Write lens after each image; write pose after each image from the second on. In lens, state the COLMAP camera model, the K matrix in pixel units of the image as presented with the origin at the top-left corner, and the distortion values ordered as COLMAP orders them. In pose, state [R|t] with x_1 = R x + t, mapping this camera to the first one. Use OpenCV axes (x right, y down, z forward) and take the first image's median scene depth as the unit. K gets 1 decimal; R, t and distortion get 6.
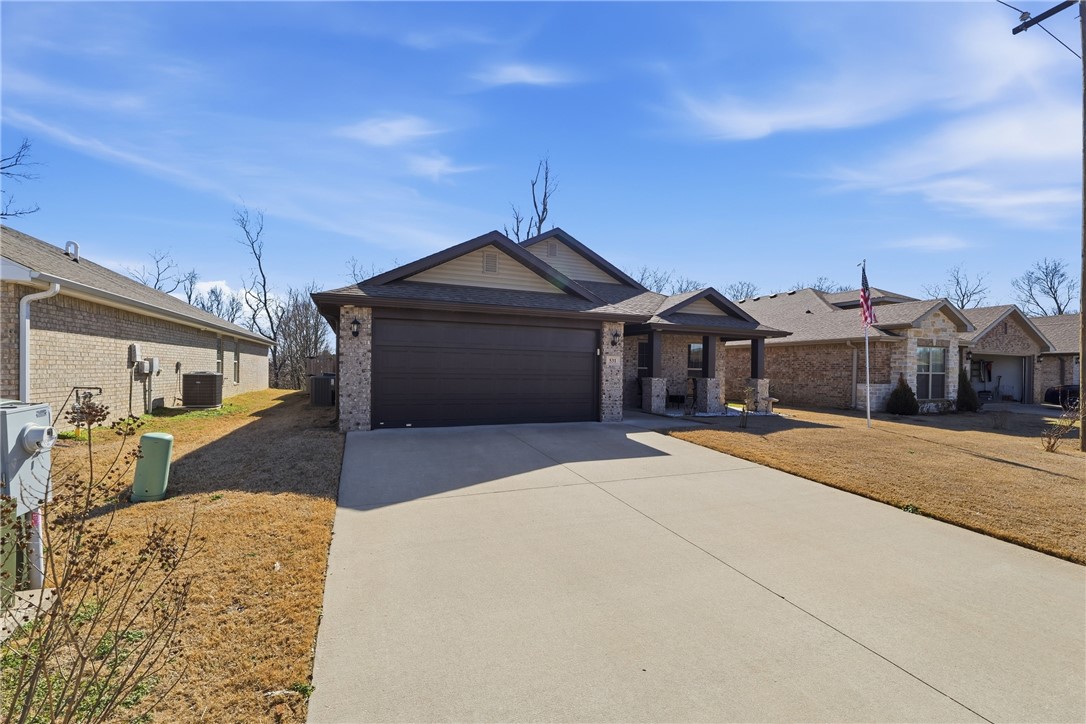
lens RADIAL K [[452.5, 0, 546.9], [0, 452.5, 369.1], [0, 0, 1]] dist [-0.015010, 0.000498]
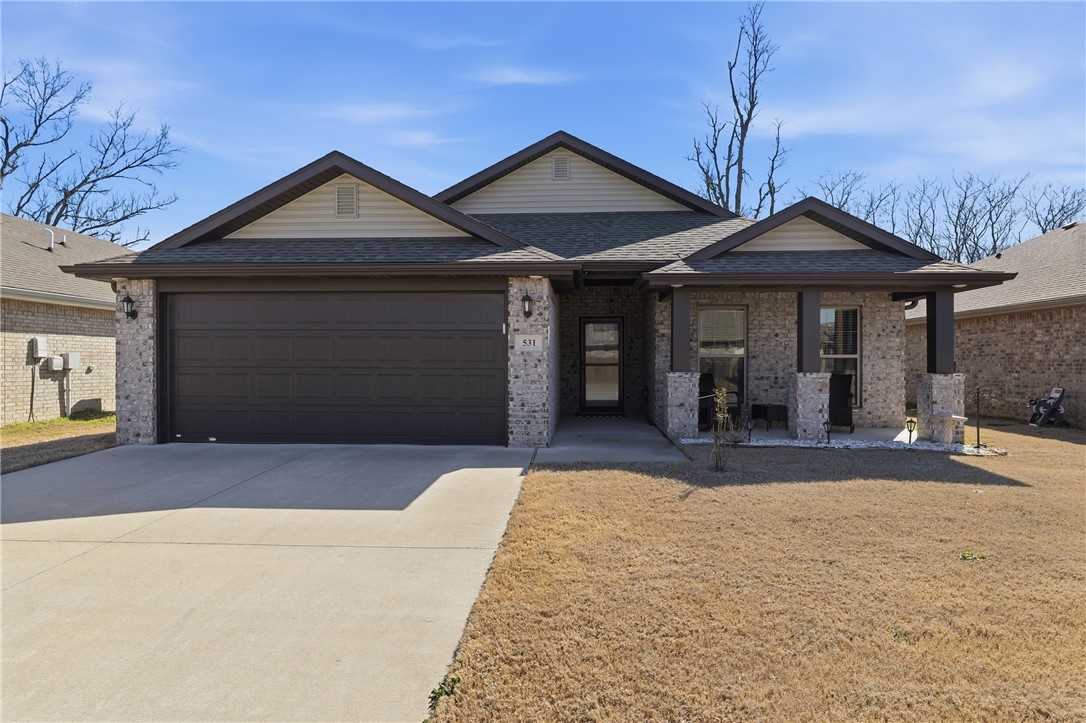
lens RADIAL K [[666.9, 0, 551.0], [0, 666.9, 359.5], [0, 0, 1]] dist [-0.002580, 0.003287]
pose [[0.901907, -0.015166, -0.431664, 0.547375], [0.011446, 0.999872, -0.011214, 0.013060], [0.431778, 0.005173, 0.901965, 0.238123]]
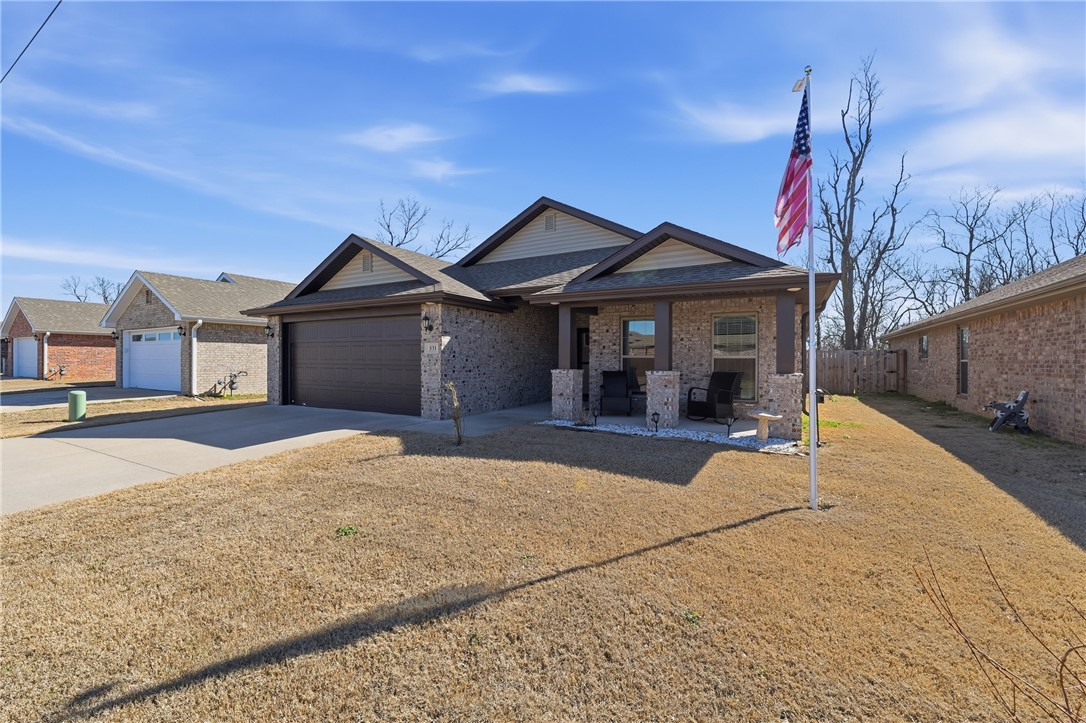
lens RADIAL K [[452.5, 0, 548.8], [0, 452.5, 356.7], [0, 0, 1]] dist [-0.015010, 0.000498]
pose [[0.618299, -0.018894, -0.785716, 0.964612], [0.003978, 0.999773, -0.020911, 0.016732], [0.785933, 0.009803, 0.618234, 0.649364]]
